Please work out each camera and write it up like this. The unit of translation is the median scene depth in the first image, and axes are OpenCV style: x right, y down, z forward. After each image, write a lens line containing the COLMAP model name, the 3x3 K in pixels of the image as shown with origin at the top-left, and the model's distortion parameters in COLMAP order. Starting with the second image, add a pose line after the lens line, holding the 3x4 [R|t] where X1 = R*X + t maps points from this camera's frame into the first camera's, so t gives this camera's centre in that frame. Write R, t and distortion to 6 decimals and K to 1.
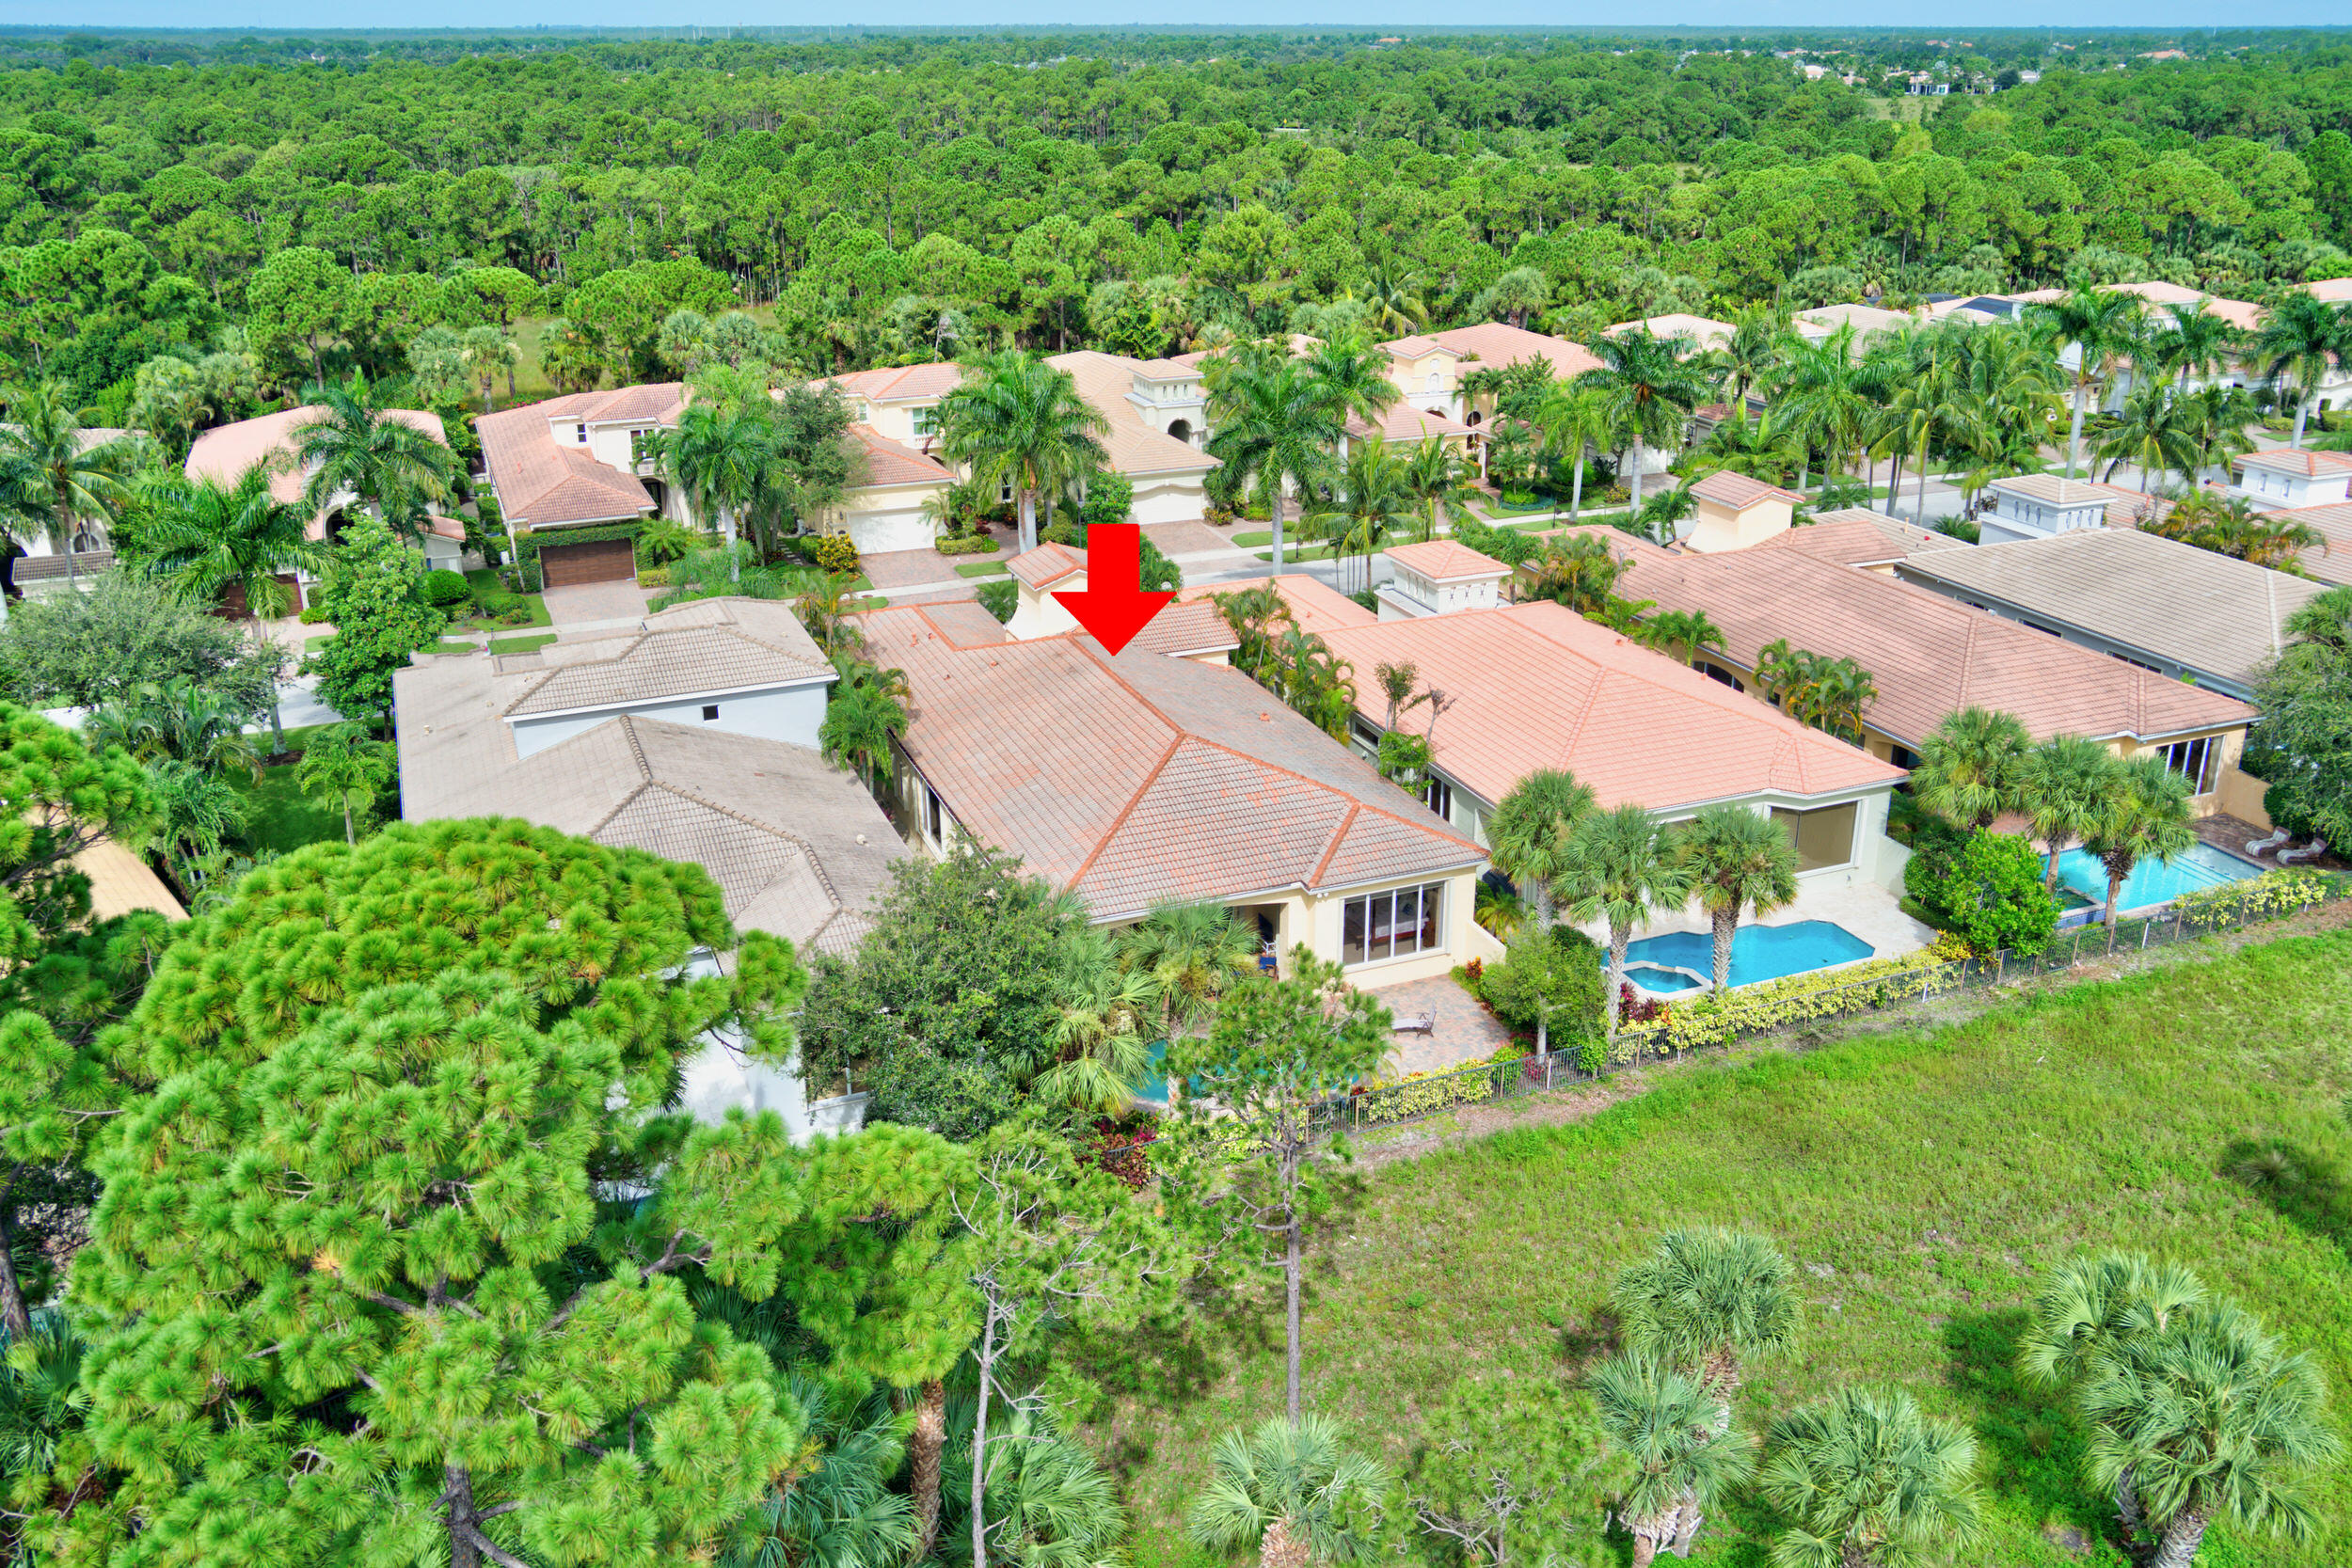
lens RADIAL K [[1817.9, 0, 1193.9], [0, 1817.9, 794.3], [0, 0, 1]] dist [-0.035257, 0.035658]
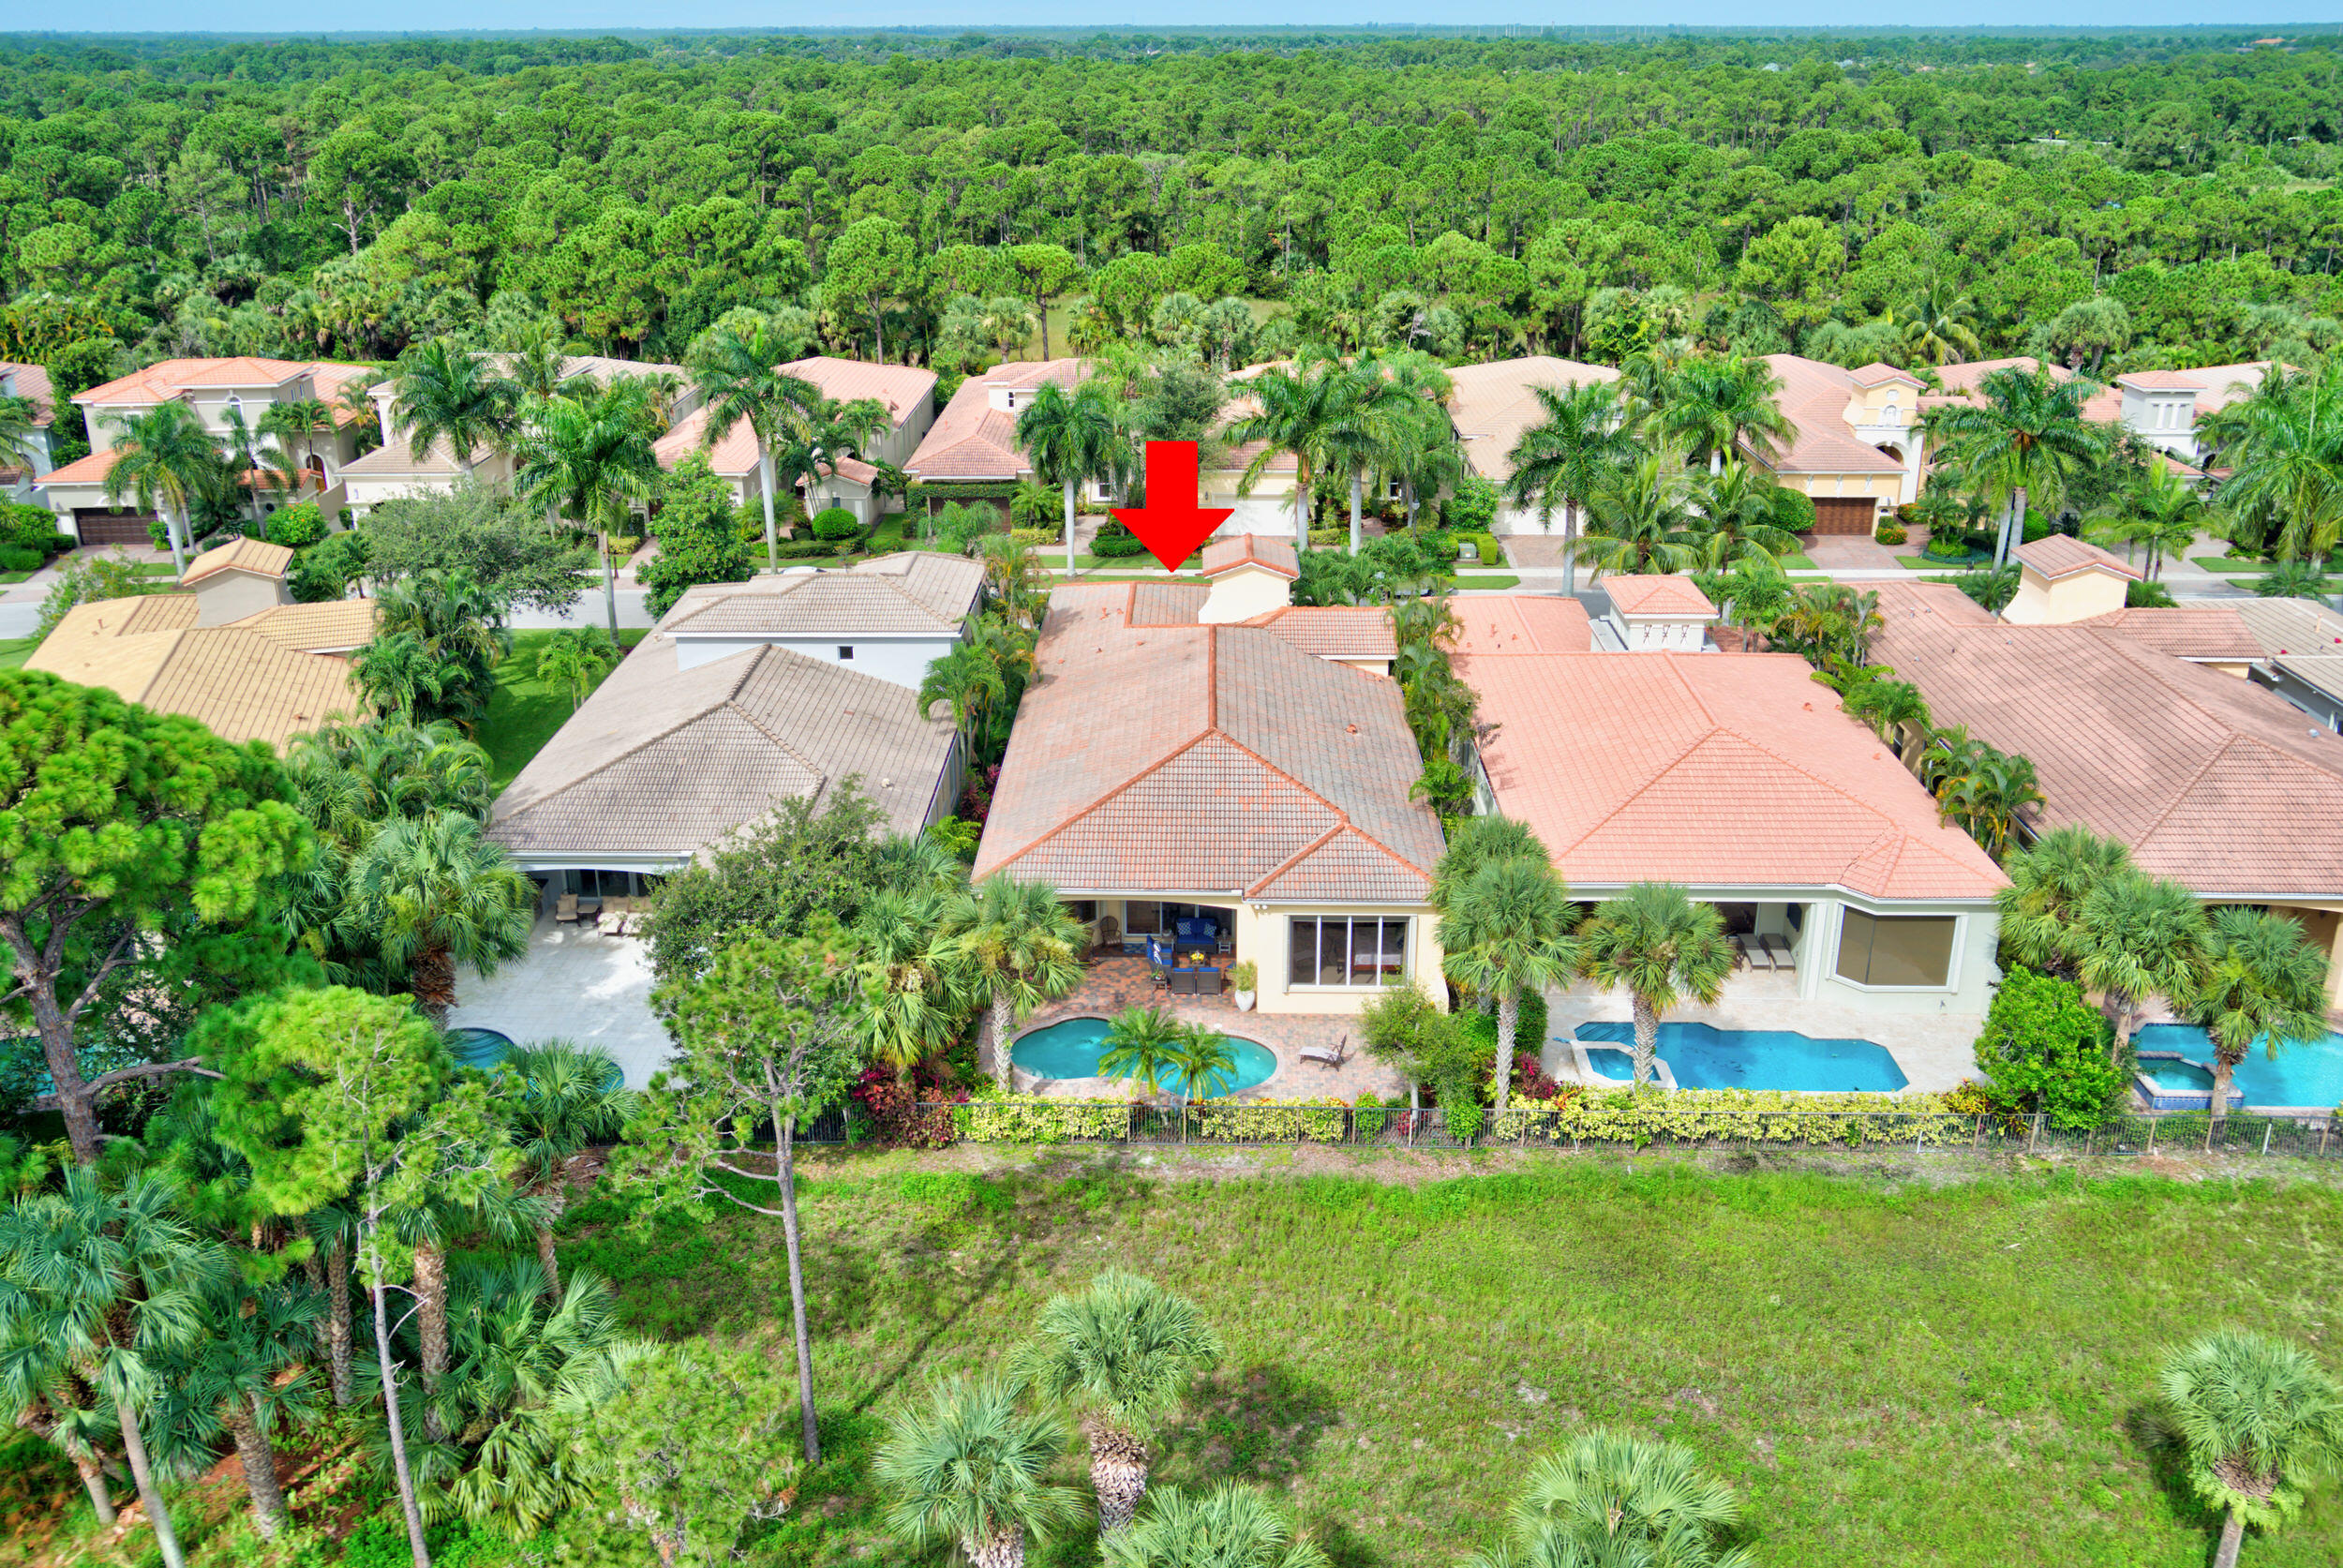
lens RADIAL K [[1811.2, 0, 1159.9], [0, 1811.2, 782.8], [0, 0, 1]] dist [-0.035257, 0.035658]
pose [[0.920609, 0.149690, -0.360656, 0.236896], [-0.151012, 0.988224, 0.024688, -0.017404], [0.360105, 0.031735, 0.932372, 0.043127]]
